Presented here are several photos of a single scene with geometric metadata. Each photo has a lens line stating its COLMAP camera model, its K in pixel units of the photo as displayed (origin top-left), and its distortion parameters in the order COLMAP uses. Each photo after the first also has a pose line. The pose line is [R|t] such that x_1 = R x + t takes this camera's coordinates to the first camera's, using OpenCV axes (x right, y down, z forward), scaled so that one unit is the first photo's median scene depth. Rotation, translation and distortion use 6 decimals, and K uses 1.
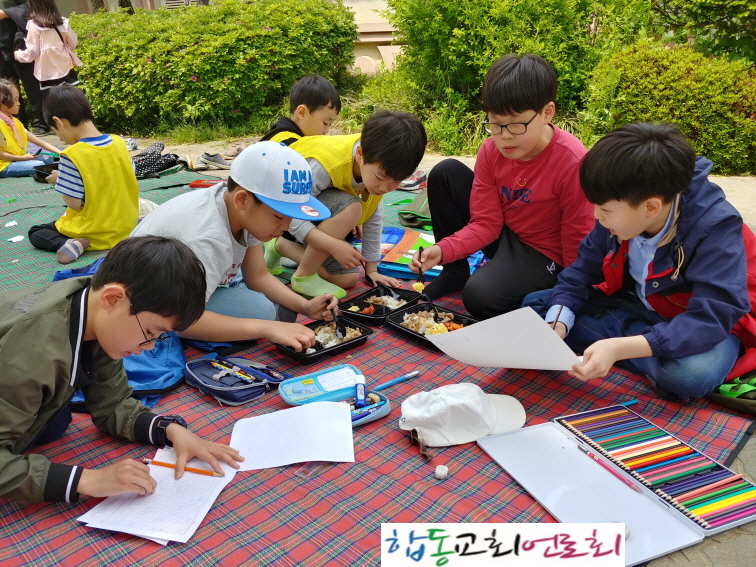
lens RADIAL K [[694.9, 0, 375.5], [0, 694.9, 298.3], [0, 0, 1]] dist [-0.003168, 0.006870]
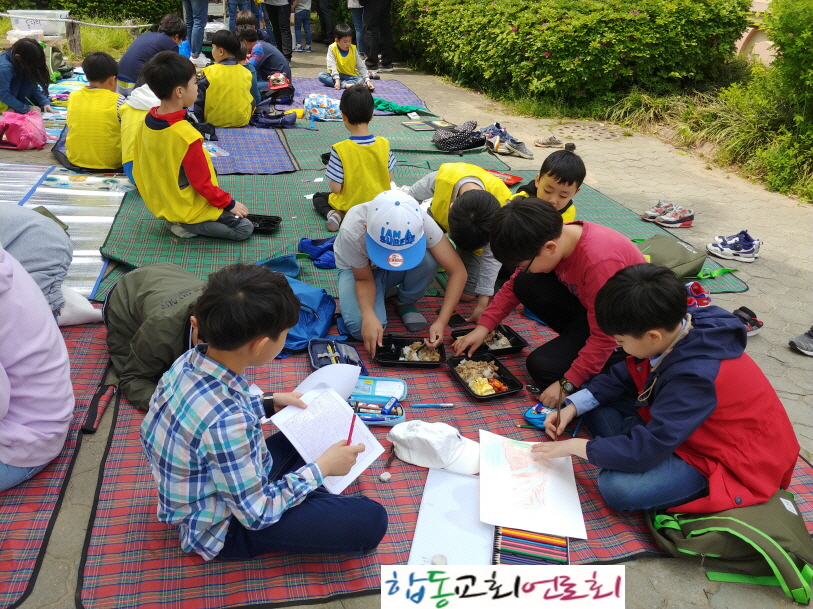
lens RADIAL K [[757.7, 0, 384.2], [0, 757.7, 304.5], [0, 0, 1]] dist [0.078004, -0.177170]
pose [[0.827308, 0.302269, -0.473493, 0.200140], [-0.257679, 0.953181, 0.158266, -0.092576], [0.499163, -0.008925, 0.866462, -0.098324]]
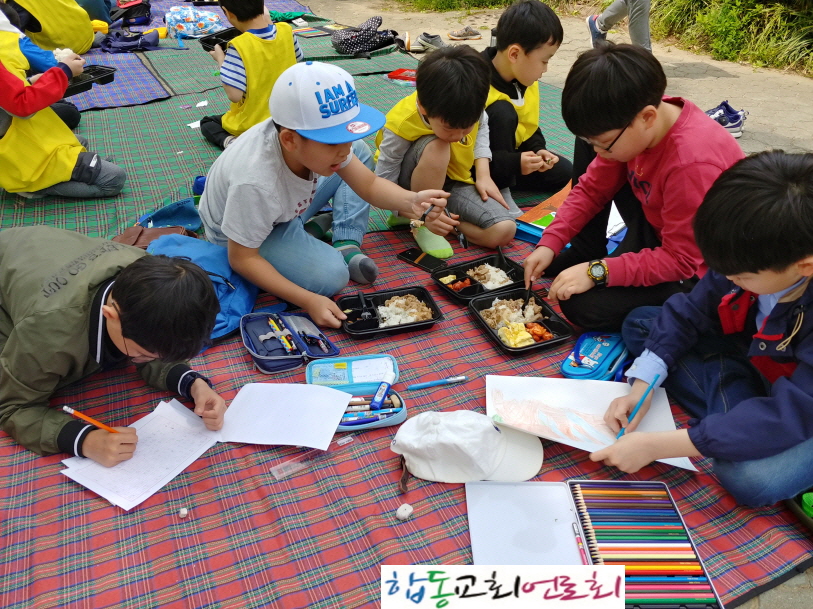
lens RADIAL K [[747.2, 0, 403.9], [0, 747.2, 320.5], [0, 0, 1]] dist [-0.003168, 0.006870]
pose [[0.927848, 0.210545, -0.307846, 0.095979], [-0.142000, 0.962676, 0.230413, -0.063172], [0.344868, -0.170074, 0.923115, 0.031379]]
